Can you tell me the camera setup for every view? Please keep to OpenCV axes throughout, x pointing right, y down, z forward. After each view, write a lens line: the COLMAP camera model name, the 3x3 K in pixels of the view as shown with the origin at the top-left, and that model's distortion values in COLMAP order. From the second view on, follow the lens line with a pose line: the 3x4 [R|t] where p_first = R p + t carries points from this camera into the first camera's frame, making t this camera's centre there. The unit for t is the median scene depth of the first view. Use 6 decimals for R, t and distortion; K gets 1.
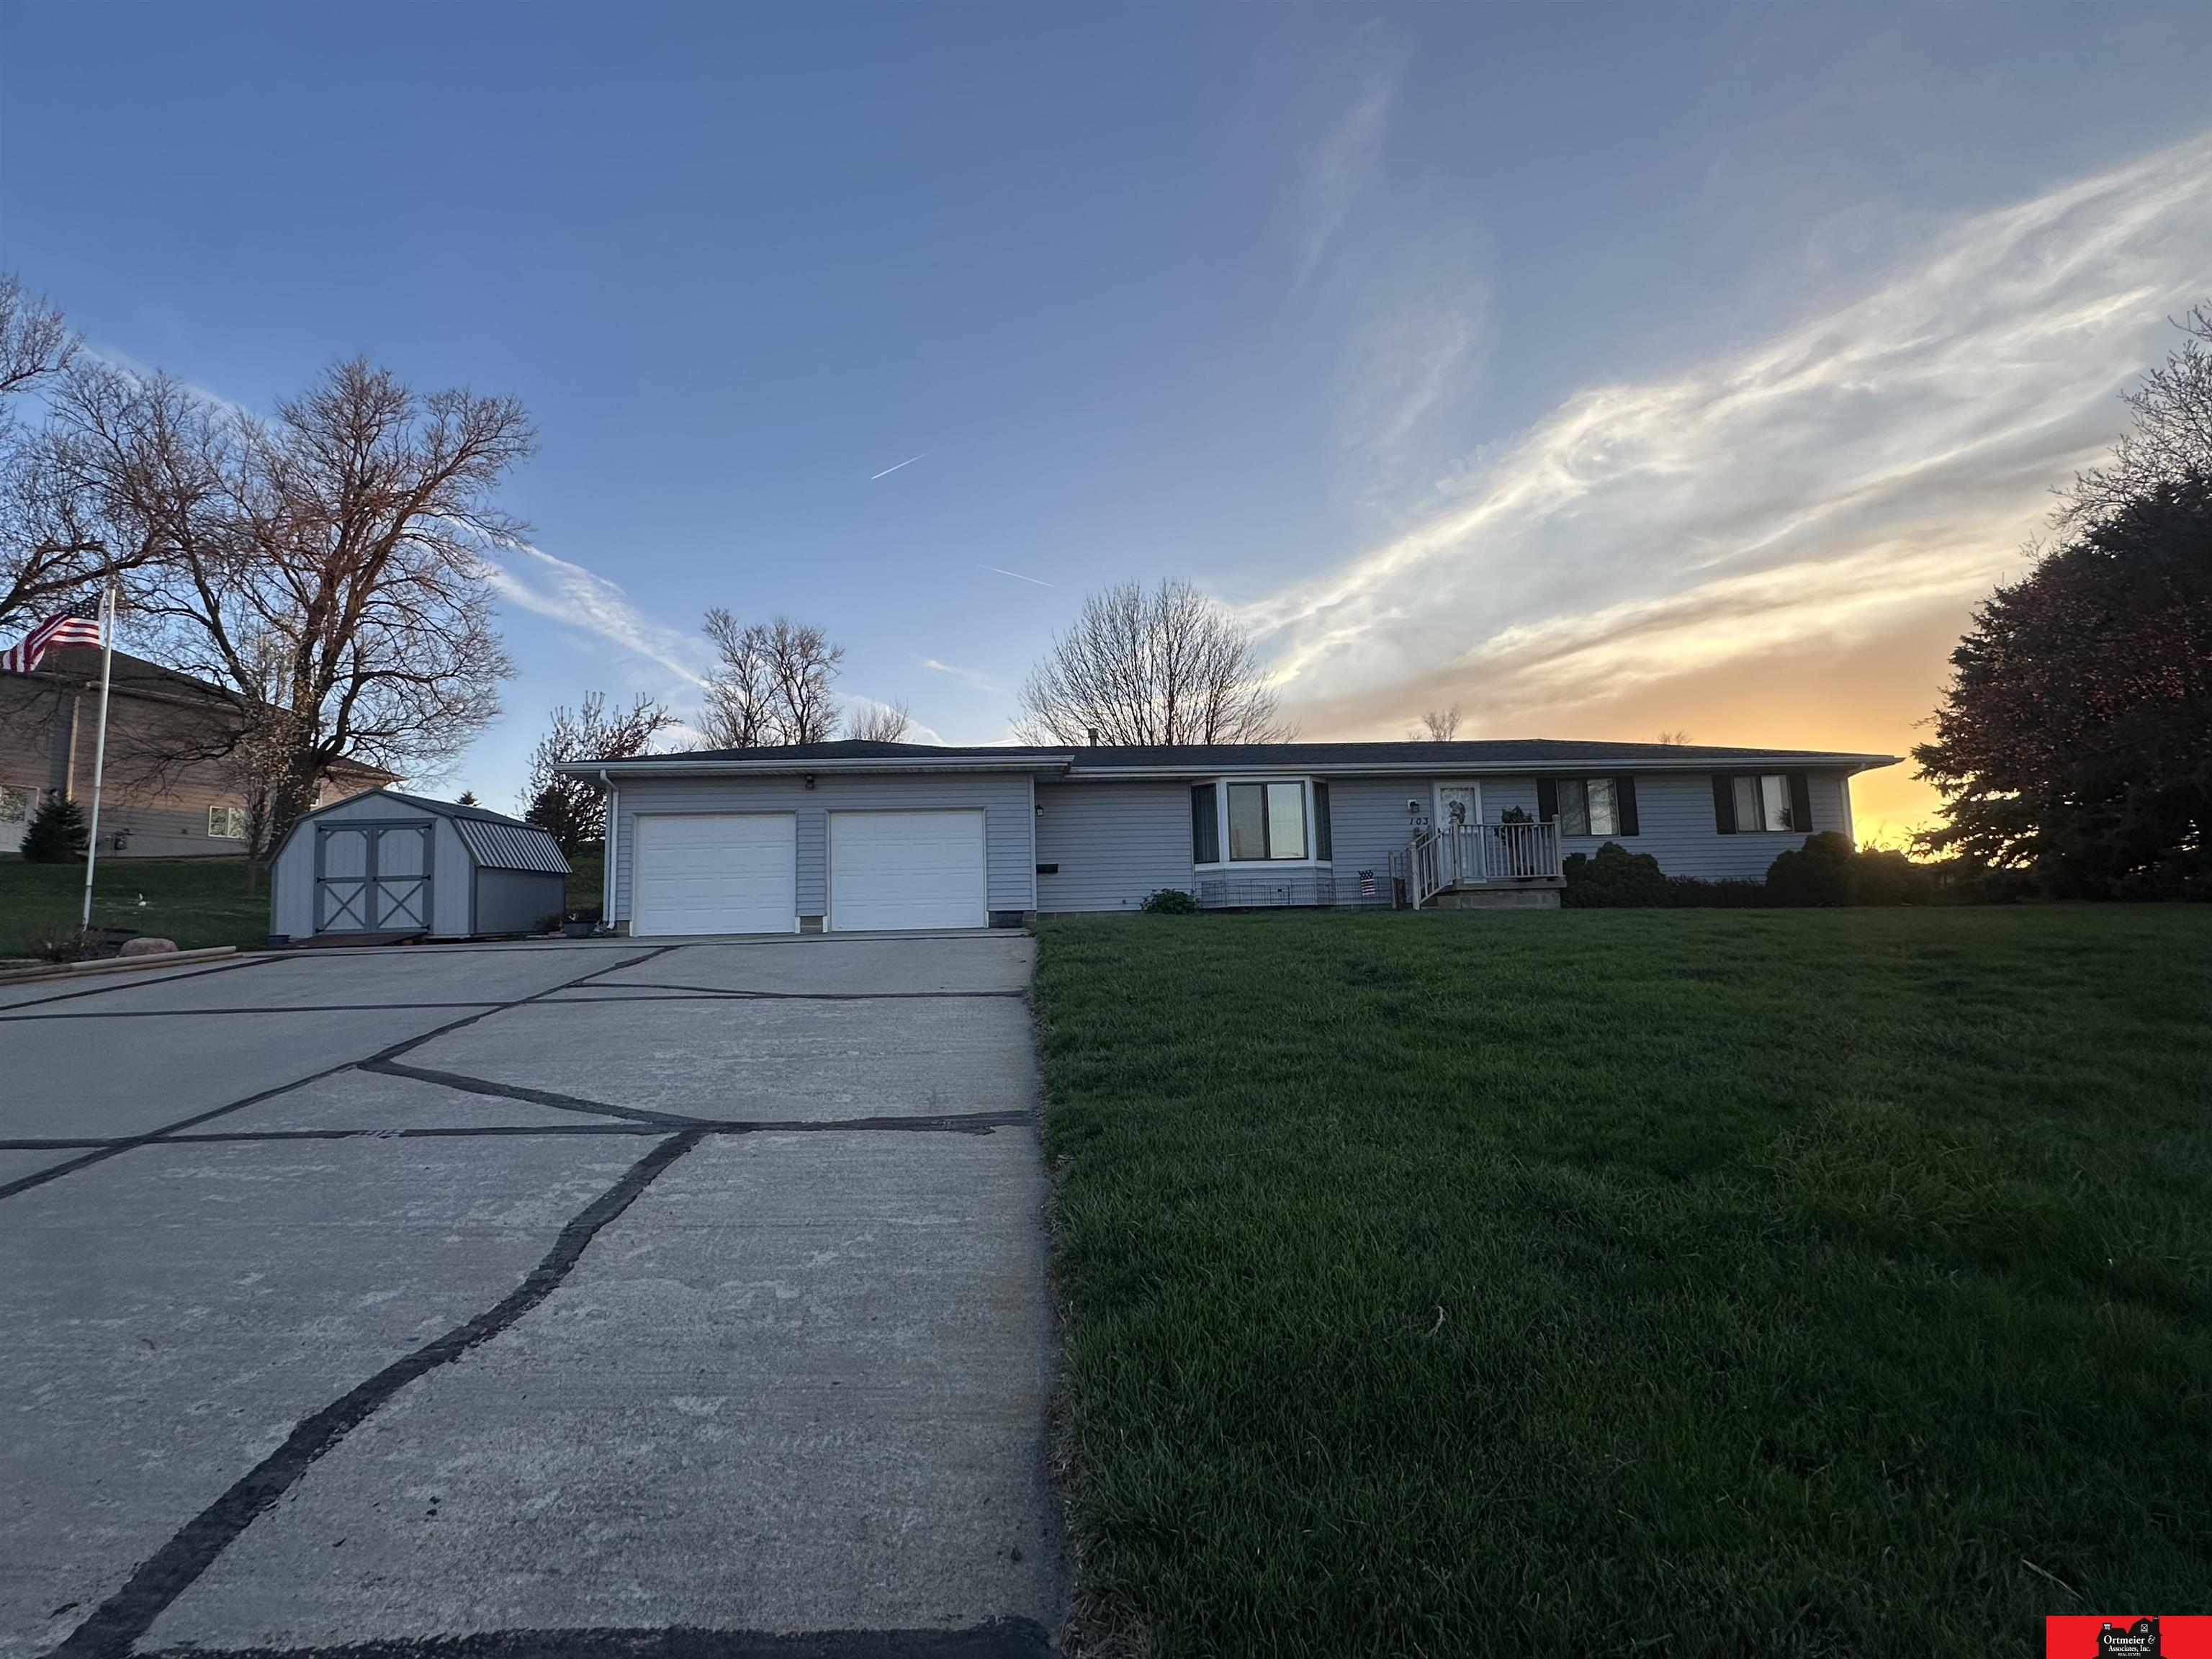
lens RADIAL K [[1080.4, 0, 1106.0], [0, 1080.4, 829.5], [0, 0, 1]] dist [-0.004268, -0.000696]
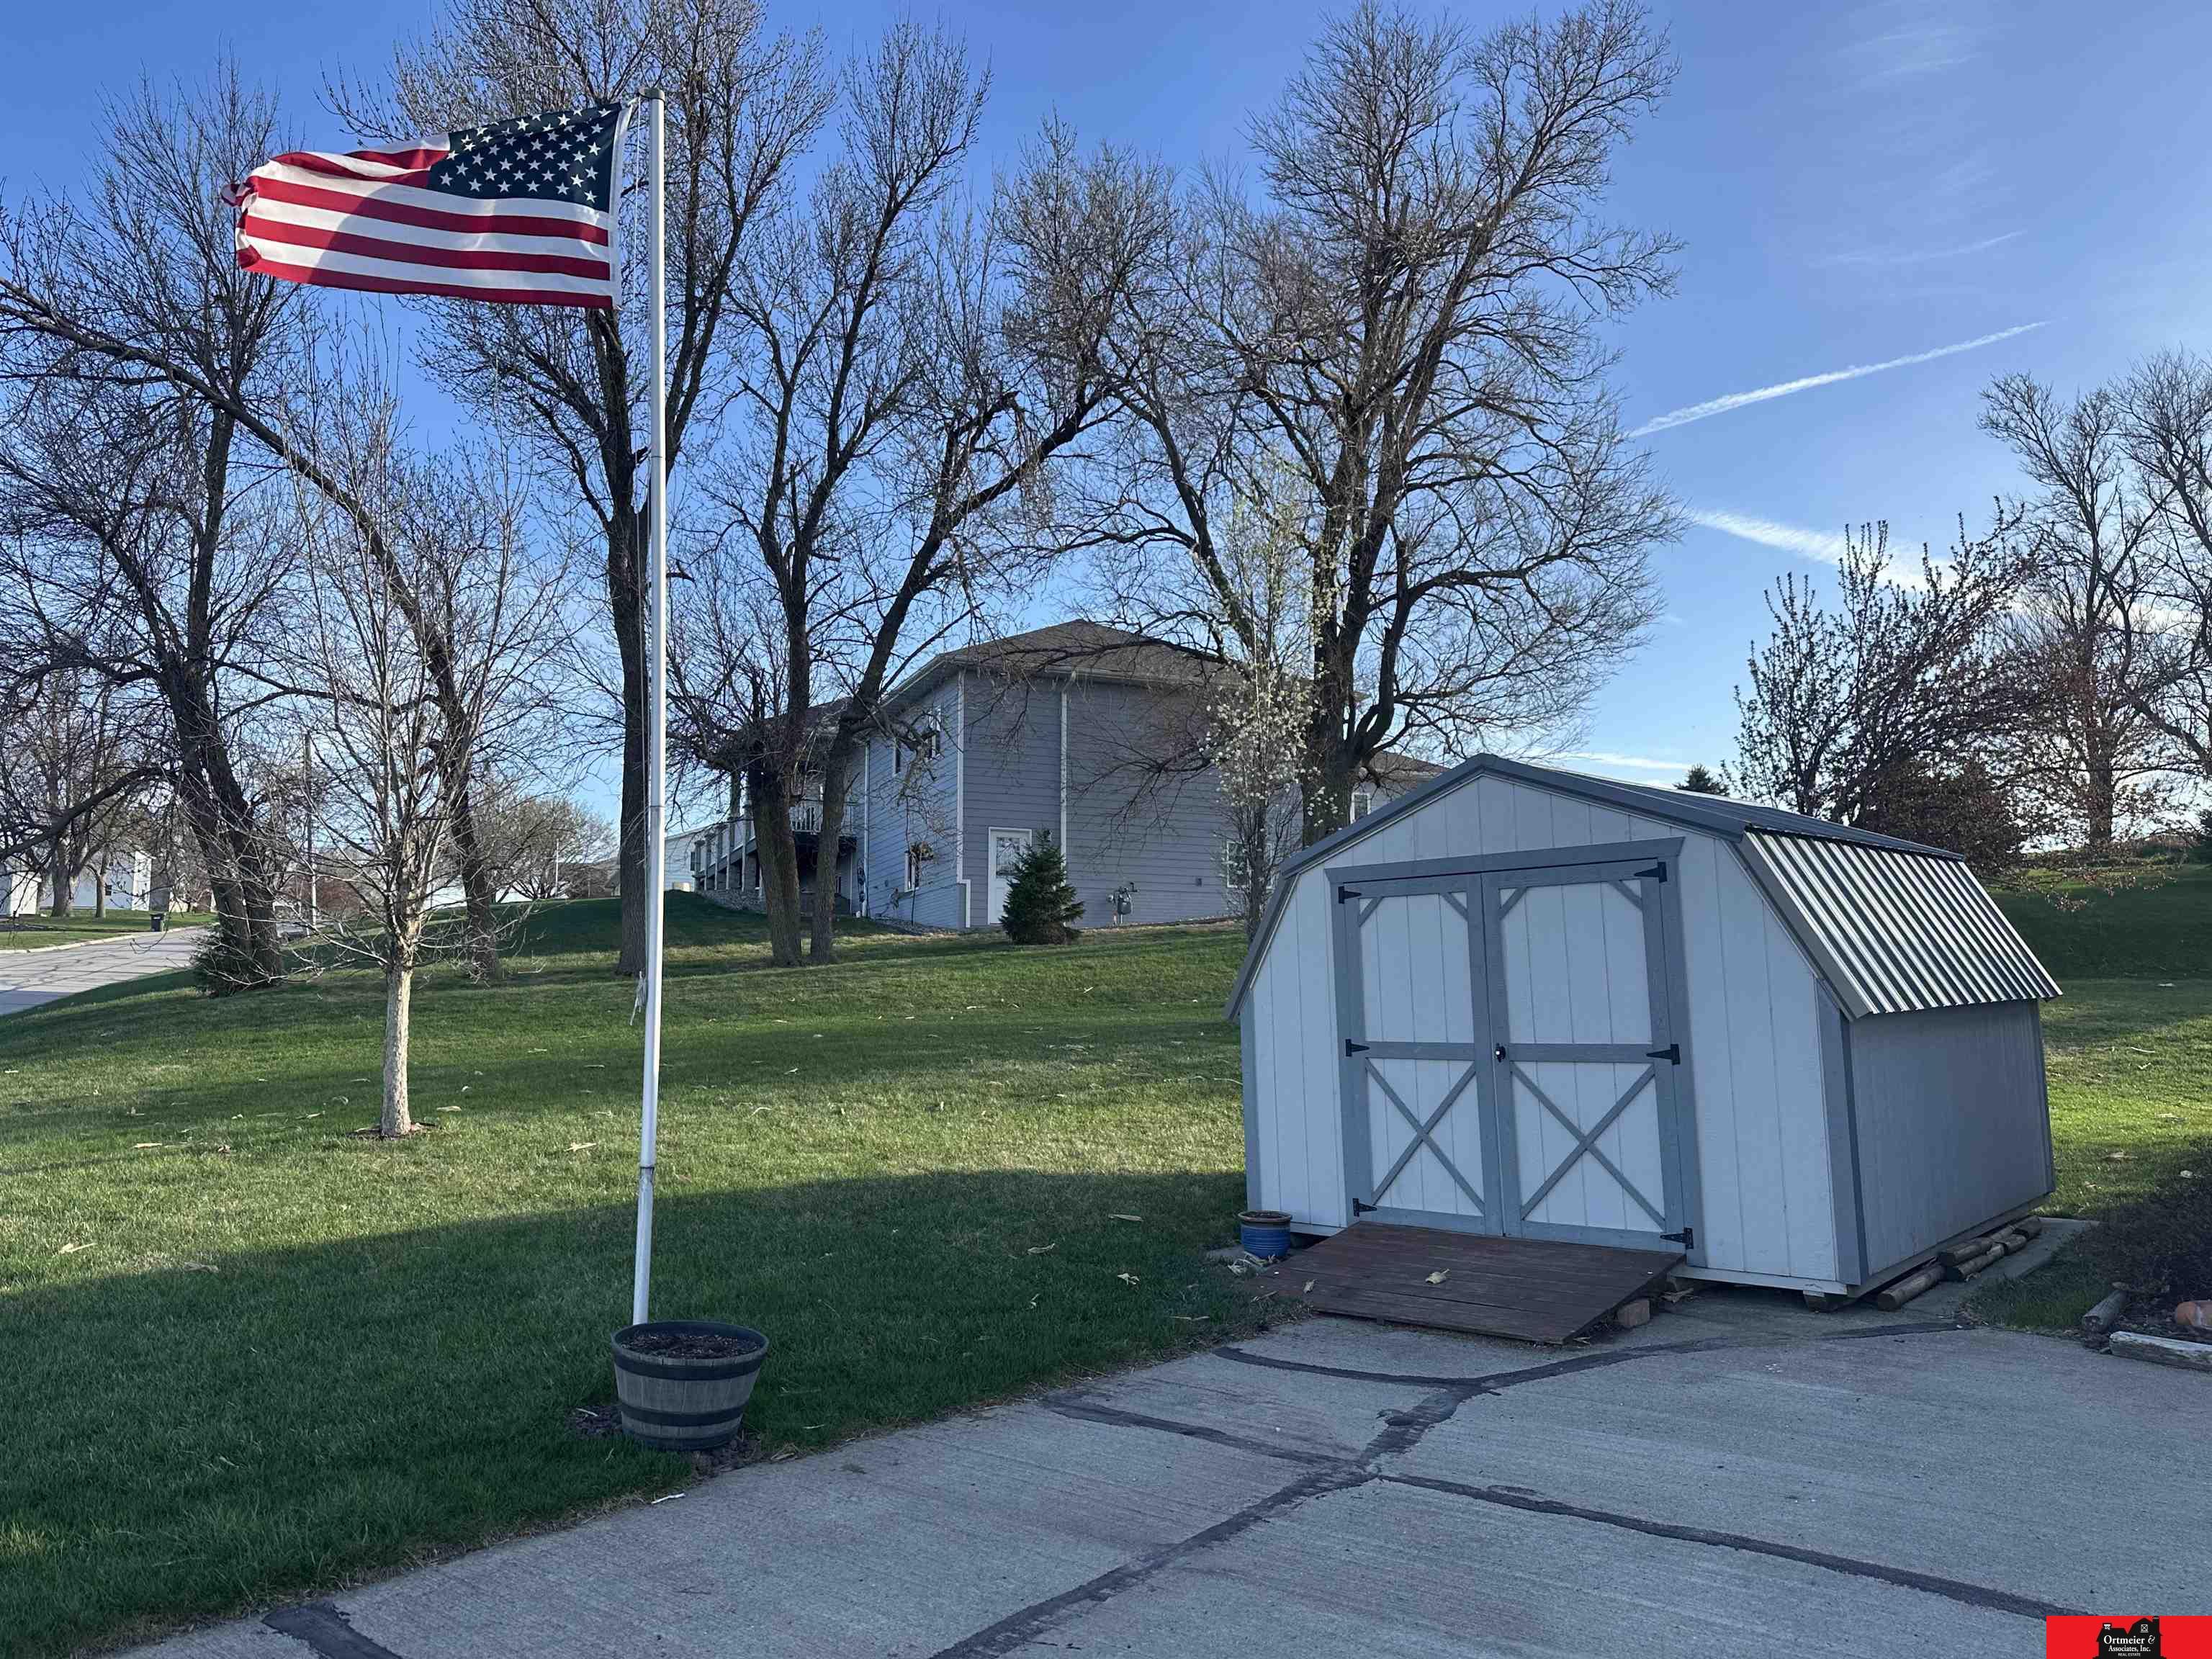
lens RADIAL K [[1524.8, 0, 1101.0], [0, 1524.8, 858.1], [0, 0, 1]] dist [0.039831, -0.000808]
pose [[0.688972, -0.052077, -0.722915, -0.326875], [0.062175, 0.997985, -0.012637, -0.007303], [0.722116, -0.036241, 0.690822, 0.460945]]
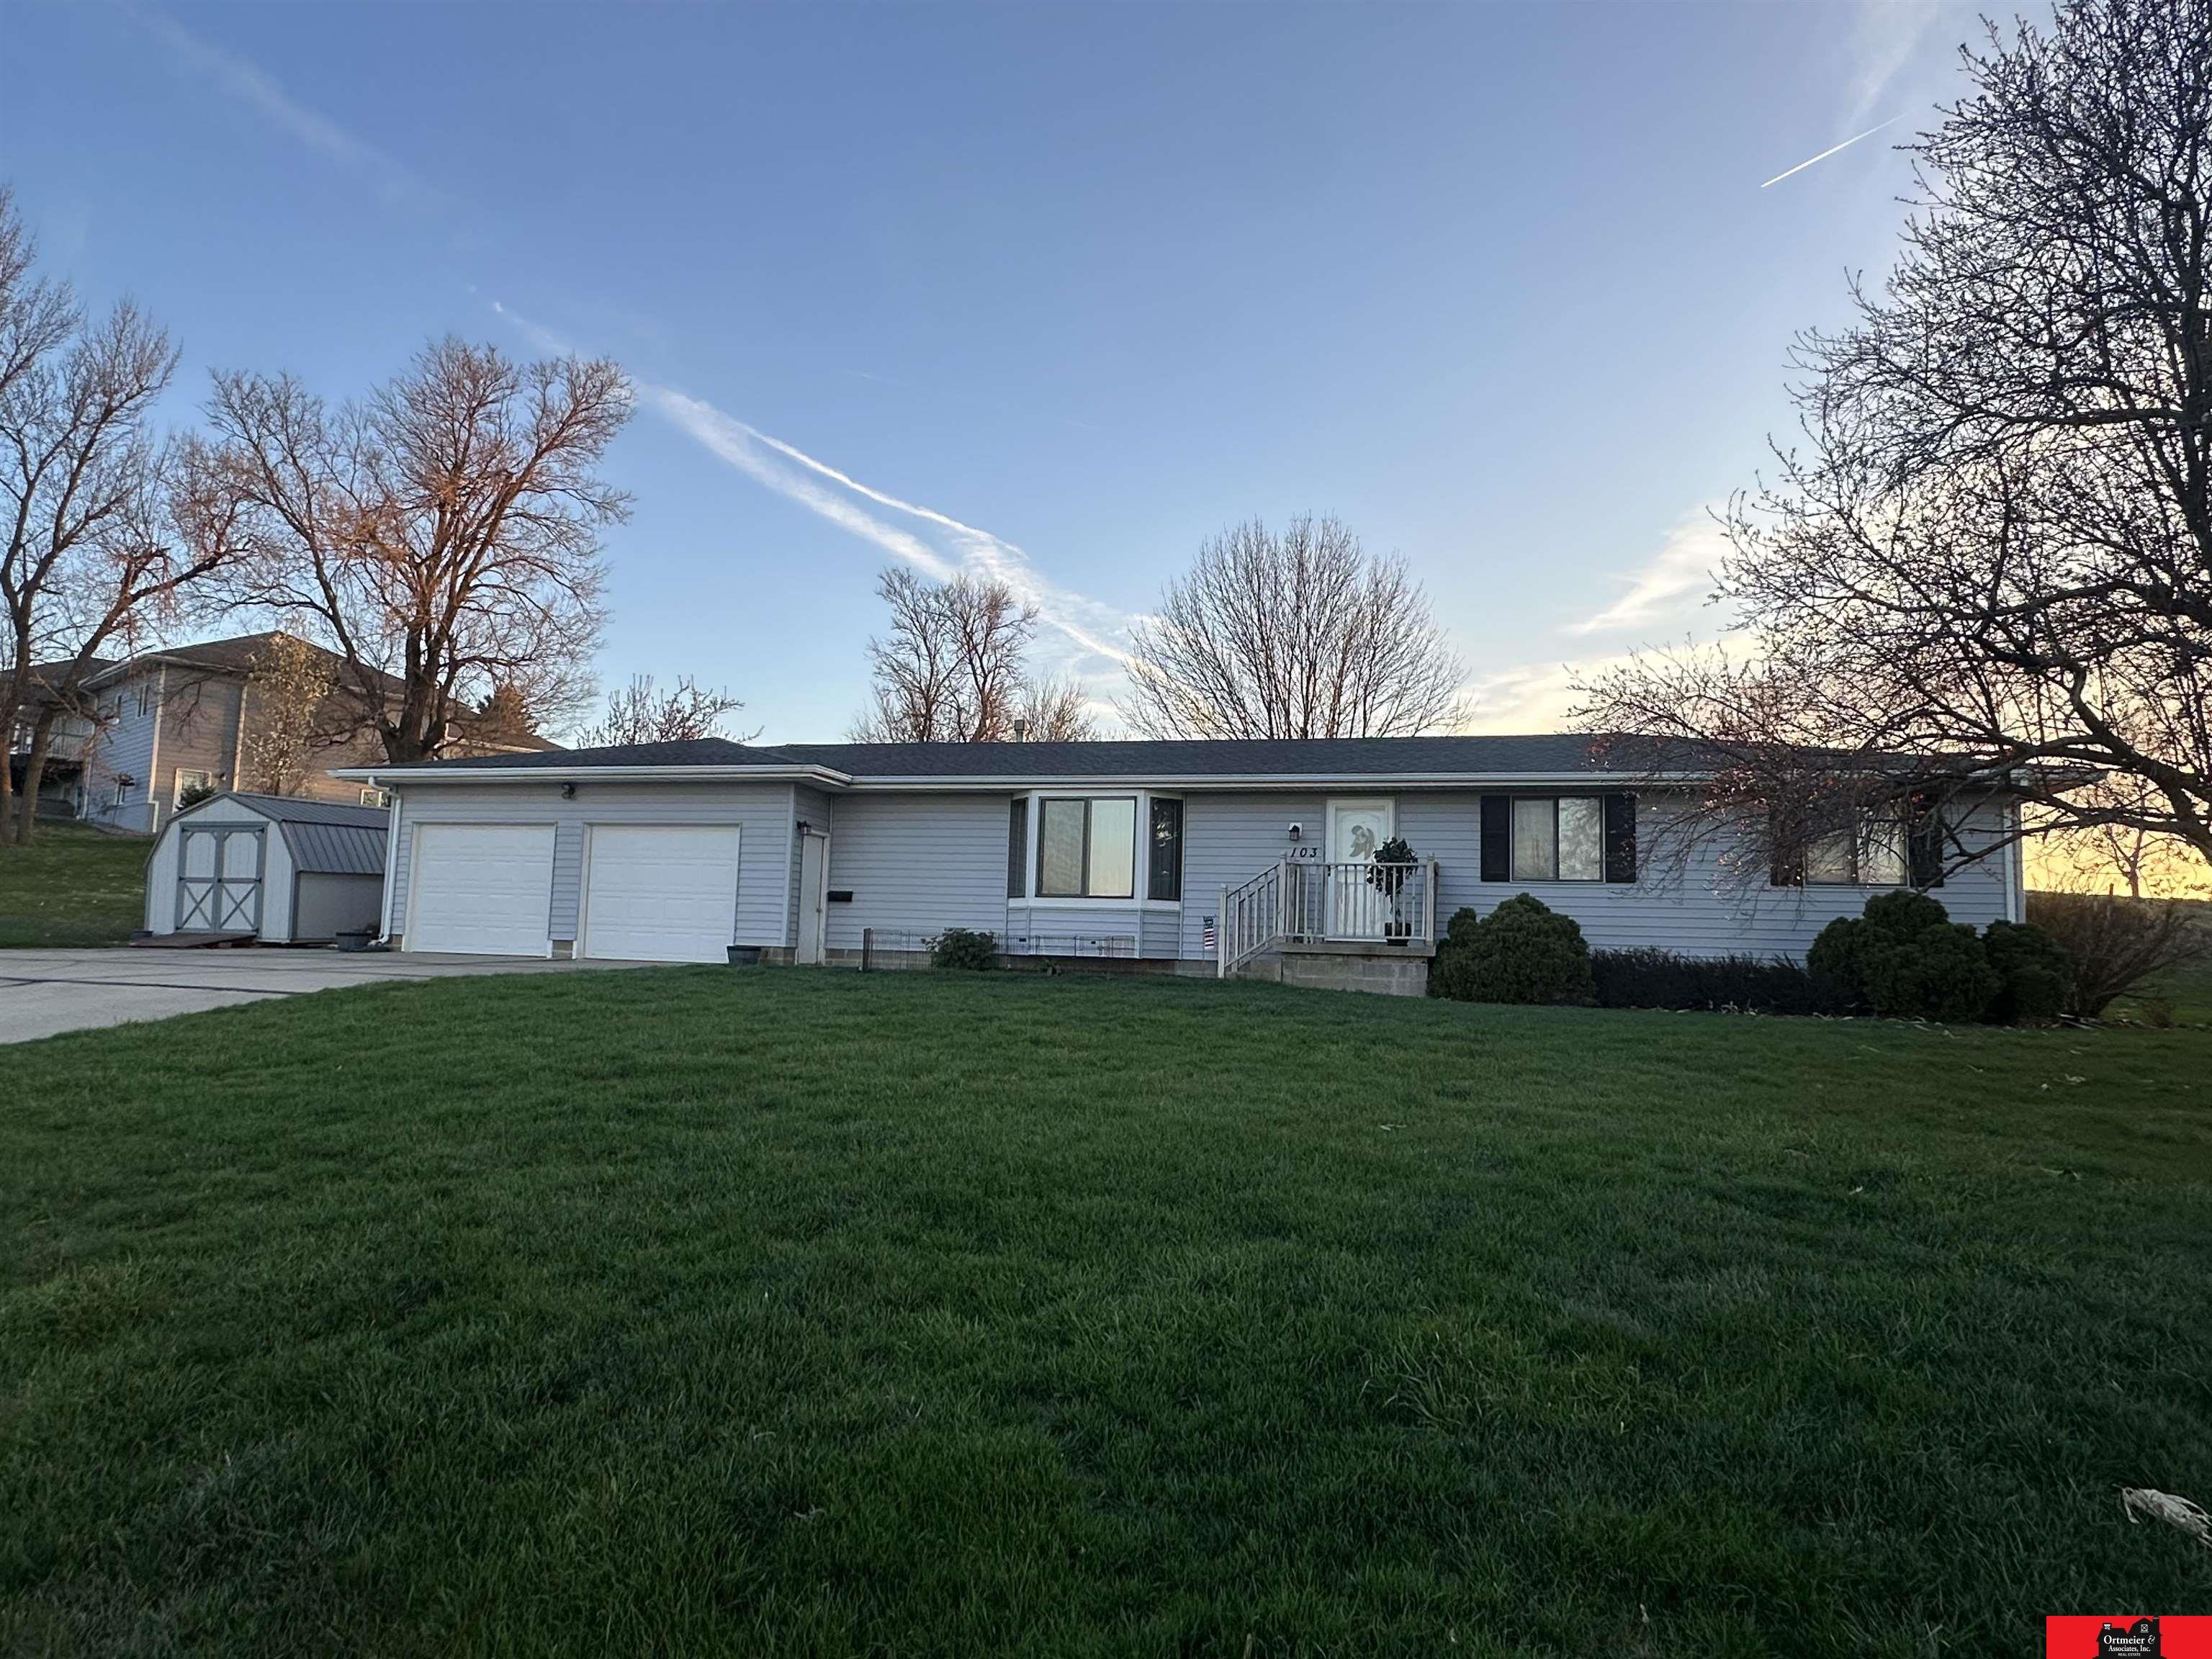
lens RADIAL K [[1309.0, 0, 1106.0], [0, 1309.0, 829.5], [0, 0, 1]] dist [-0.003453, -0.000392]
pose [[0.941528, 0.025273, -0.335987, 0.382574], [-0.020670, 0.999637, 0.017269, -0.029866], [0.336301, -0.009315, 0.941708, 0.090382]]
